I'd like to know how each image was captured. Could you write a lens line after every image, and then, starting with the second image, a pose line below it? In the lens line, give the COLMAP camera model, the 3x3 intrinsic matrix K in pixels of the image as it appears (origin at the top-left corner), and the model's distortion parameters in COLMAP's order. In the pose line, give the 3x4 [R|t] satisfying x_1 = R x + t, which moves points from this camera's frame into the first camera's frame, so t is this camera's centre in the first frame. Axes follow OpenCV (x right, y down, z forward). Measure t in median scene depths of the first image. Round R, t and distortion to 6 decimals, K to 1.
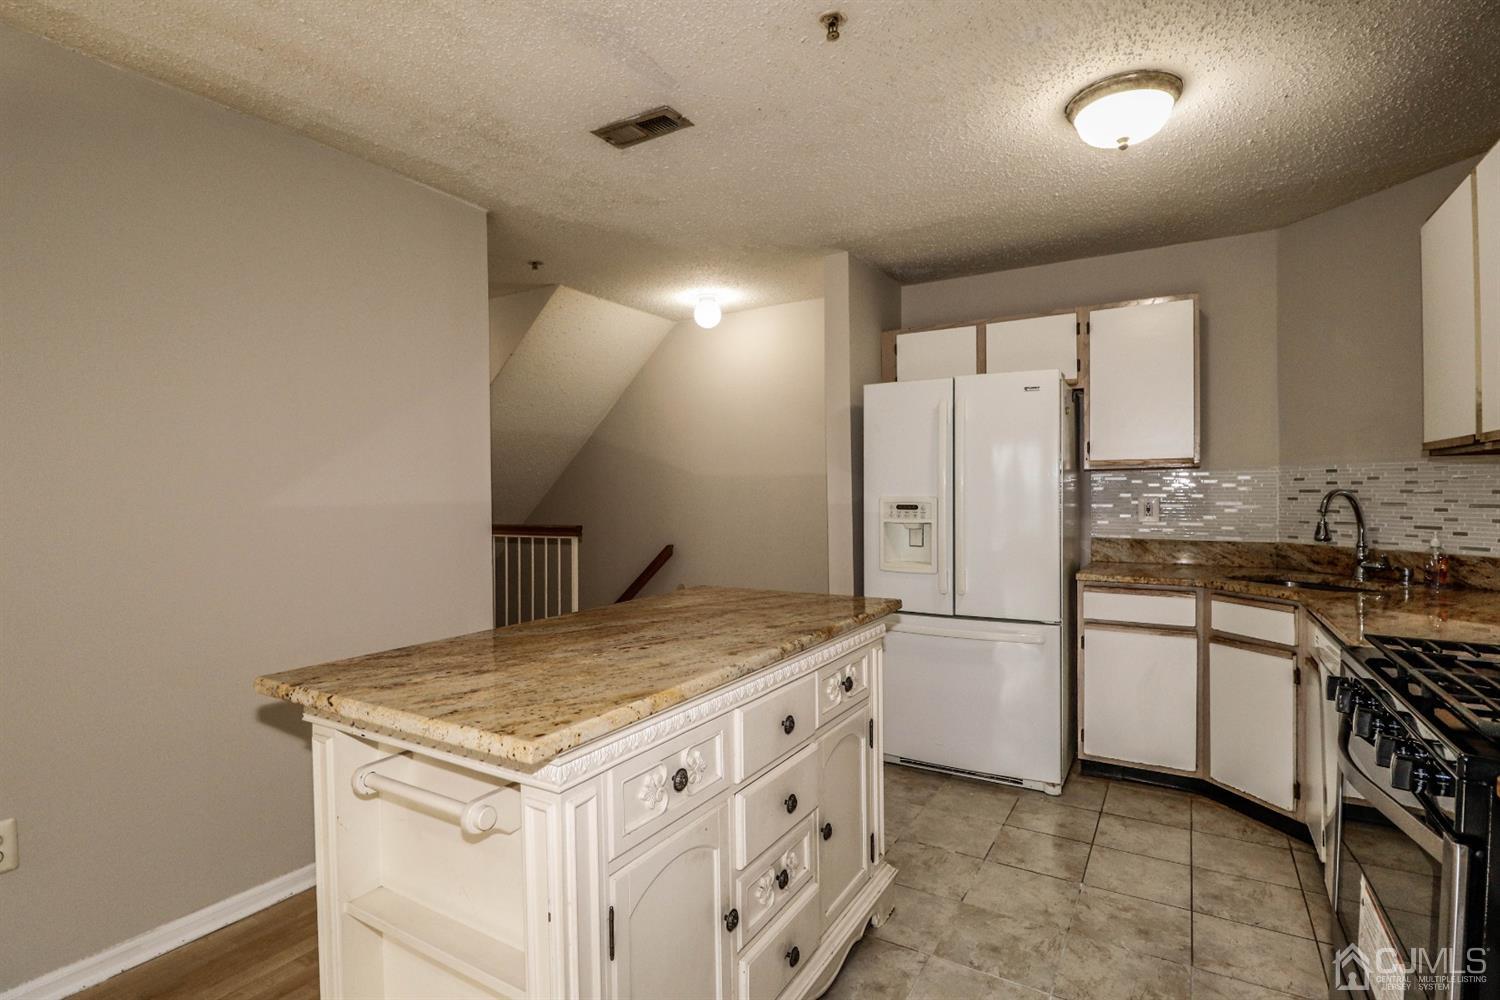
lens RADIAL K [[713.0, 0, 750.0], [0, 713.0, 500.0], [0, 0, 1]] dist [-0.020977, -0.001107]
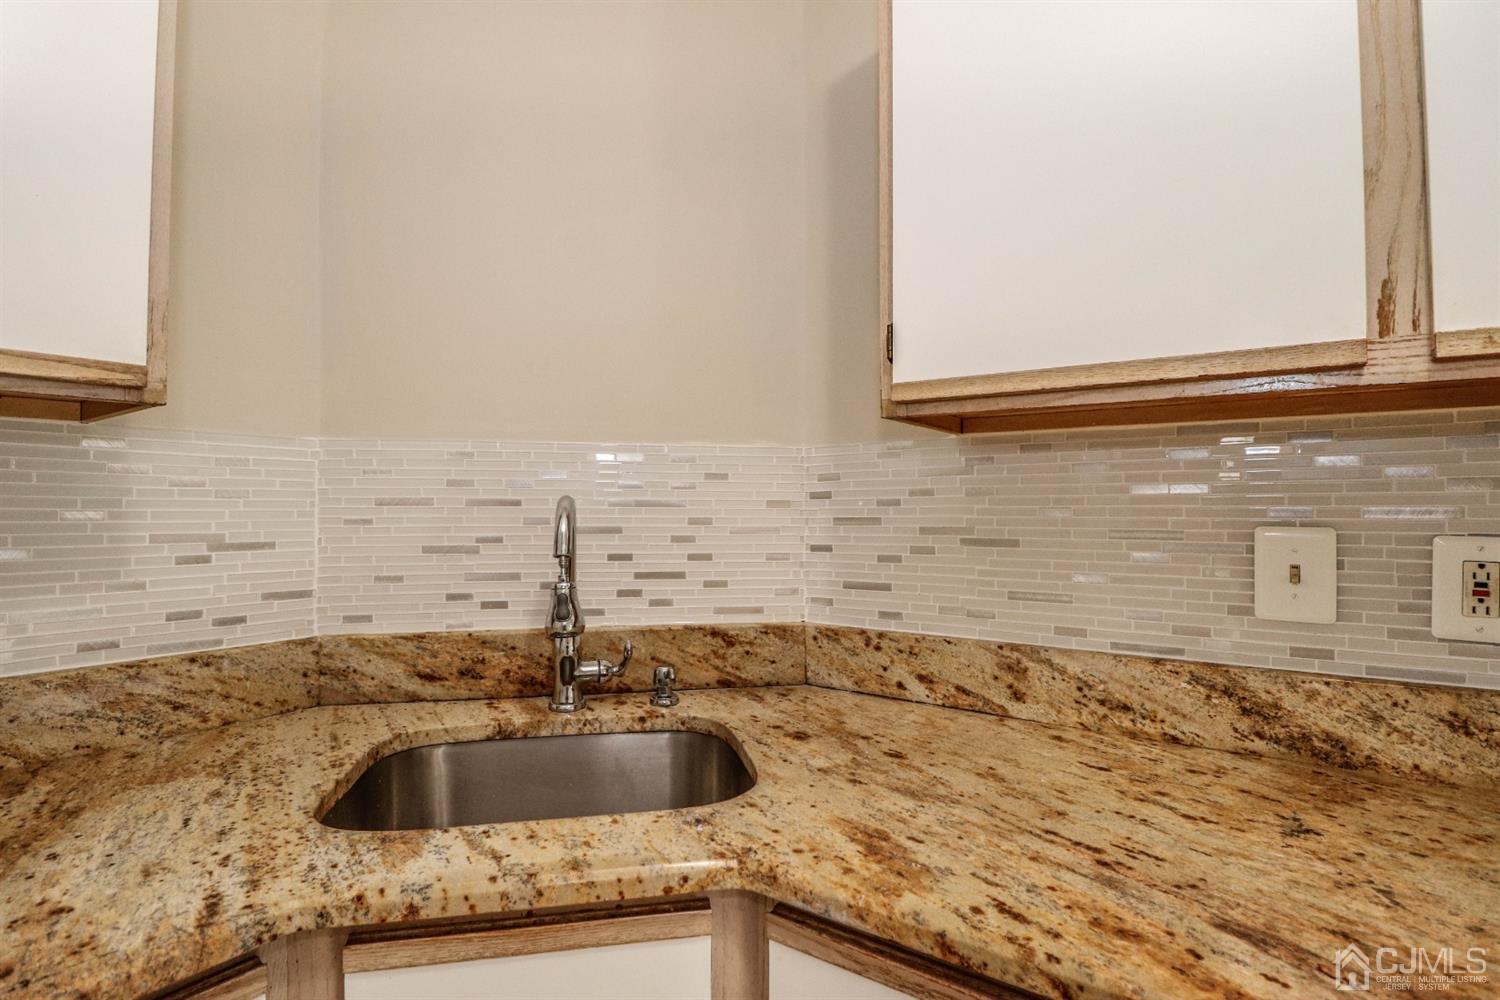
lens RADIAL K [[714.6, 0, 739.6], [0, 714.6, 495.3], [0, 0, 1]] dist [-0.014074, -0.000823]
pose [[0.064888, 0.023183, 0.997623, 0.407815], [0.011692, 0.999644, -0.023991, -0.004472], [-0.997824, 0.013221, 0.064594, 0.803810]]
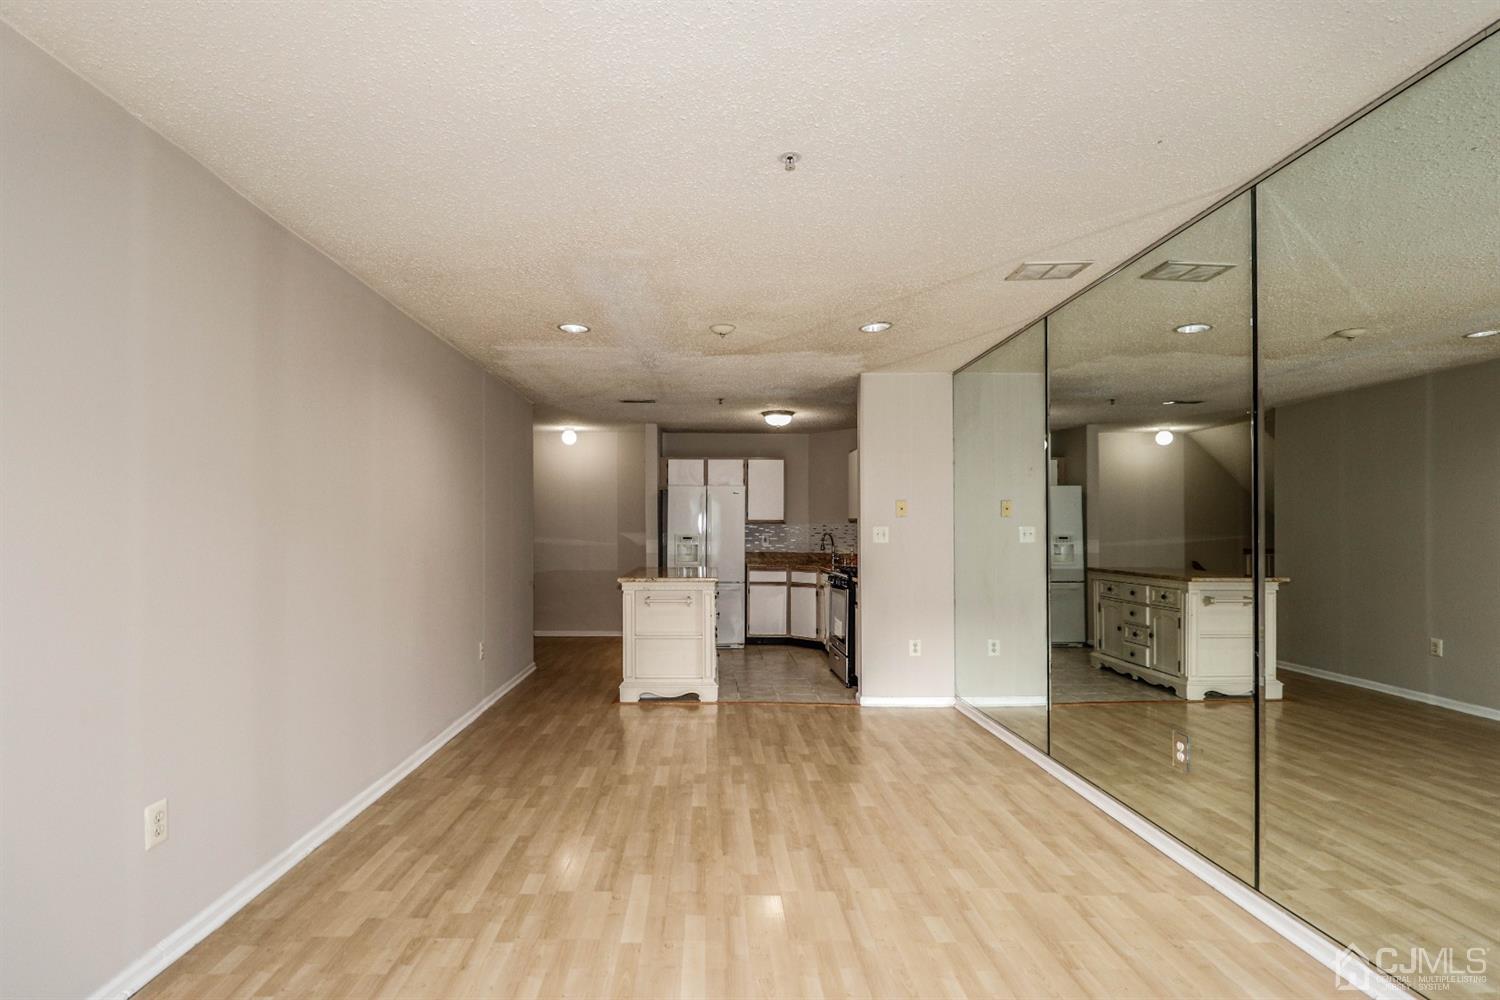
lens RADIAL K [[720.3, 0, 763.8], [0, 720.3, 523.0], [0, 0, 1]] dist [-0.001944, -0.000350]
pose [[0.814146, 0.017589, 0.580394, -1.031063], [-0.004398, 0.999699, -0.024126, 0.017316], [-0.580644, 0.017090, 0.813978, -1.188839]]
